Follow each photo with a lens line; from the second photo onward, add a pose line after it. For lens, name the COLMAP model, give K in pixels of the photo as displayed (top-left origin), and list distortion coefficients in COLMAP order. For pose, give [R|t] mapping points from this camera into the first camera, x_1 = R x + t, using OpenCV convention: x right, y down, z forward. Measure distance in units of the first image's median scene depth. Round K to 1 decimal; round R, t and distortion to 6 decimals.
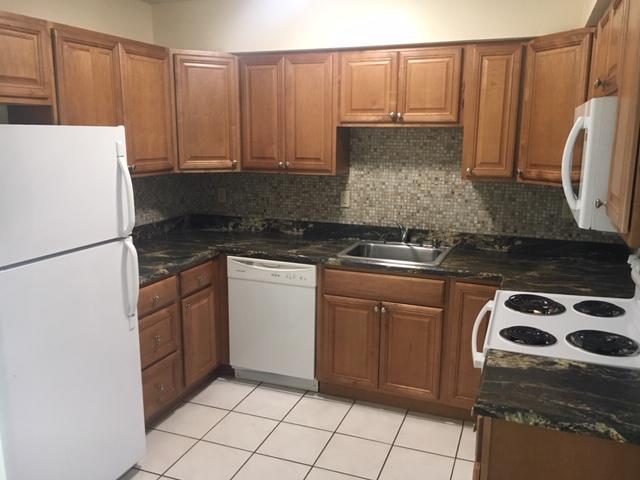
lens RADIAL K [[543.4, 0, 321.3], [0, 543.4, 236.6], [0, 0, 1]] dist [0.074861, -0.097527]
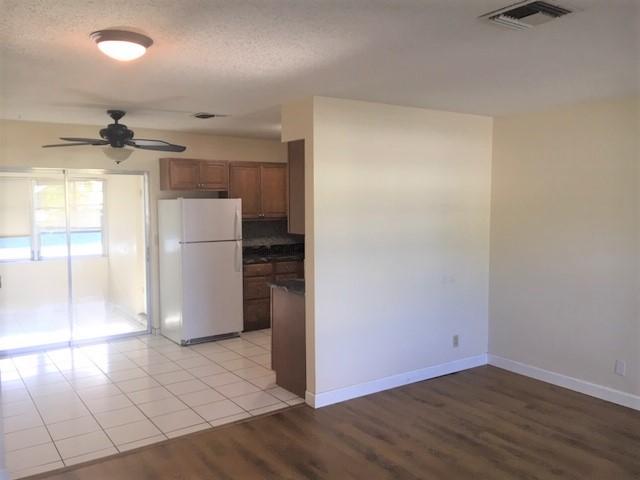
lens RADIAL K [[543.4, 0, 332.9], [0, 543.4, 231.9], [0, 0, 1]] dist [0.074861, -0.097527]
pose [[0.830857, 0.020110, -0.556123, 1.119252], [-0.095214, 0.989748, -0.106461, 0.150528], [0.548280, 0.141405, 0.824253, -0.689568]]
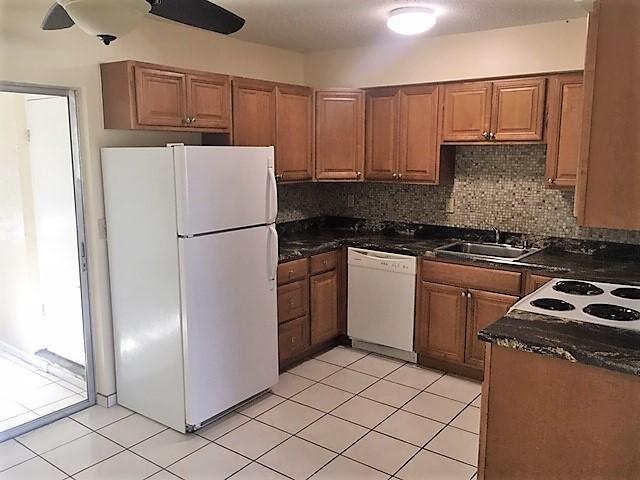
lens RADIAL K [[543.4, 0, 321.6], [0, 543.4, 235.2], [0, 0, 1]] dist [0.074861, -0.097527]
pose [[0.959254, 0.038963, -0.279845, 0.127368], [-0.048587, 0.998439, -0.027532, 0.048047], [0.278336, 0.040007, 0.959650, -0.244615]]
